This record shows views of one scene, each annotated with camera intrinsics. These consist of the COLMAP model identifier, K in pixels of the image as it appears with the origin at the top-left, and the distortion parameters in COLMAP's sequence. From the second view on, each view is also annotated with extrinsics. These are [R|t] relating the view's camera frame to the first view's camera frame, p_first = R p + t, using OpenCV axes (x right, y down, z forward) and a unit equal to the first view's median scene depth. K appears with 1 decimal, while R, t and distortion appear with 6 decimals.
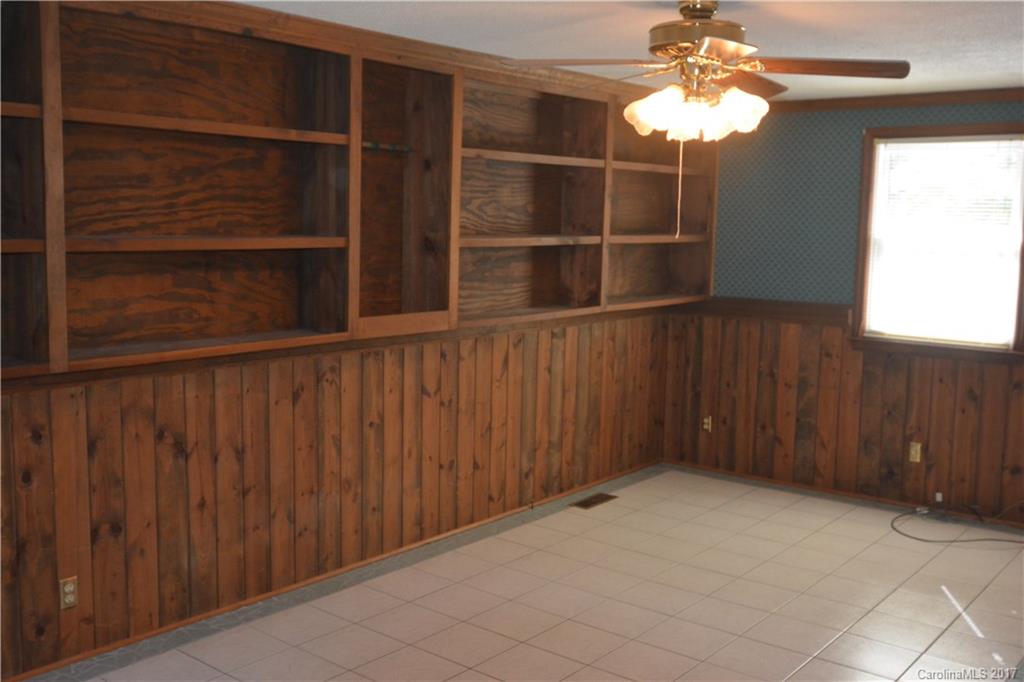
lens RADIAL K [[1023.1, 0, 515.2], [0, 1023.1, 346.5], [0, 0, 1]] dist [-0.005207, 0.000000]
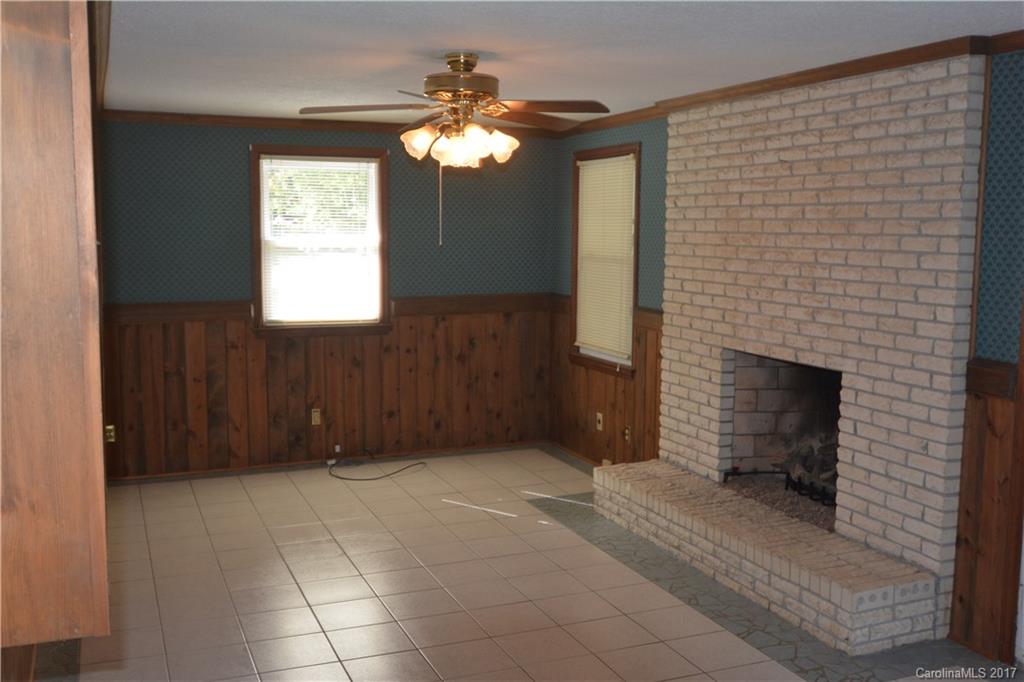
lens RADIAL K [[1023.1, 0, 514.5], [0, 1023.1, 337.2], [0, 0, 1]] dist [-0.005207, 0.000000]
pose [[0.511410, -0.111345, 0.852093, -0.497861], [0.119253, 0.991172, 0.057946, -0.030812], [-0.851022, 0.071980, 0.520173, 0.166689]]
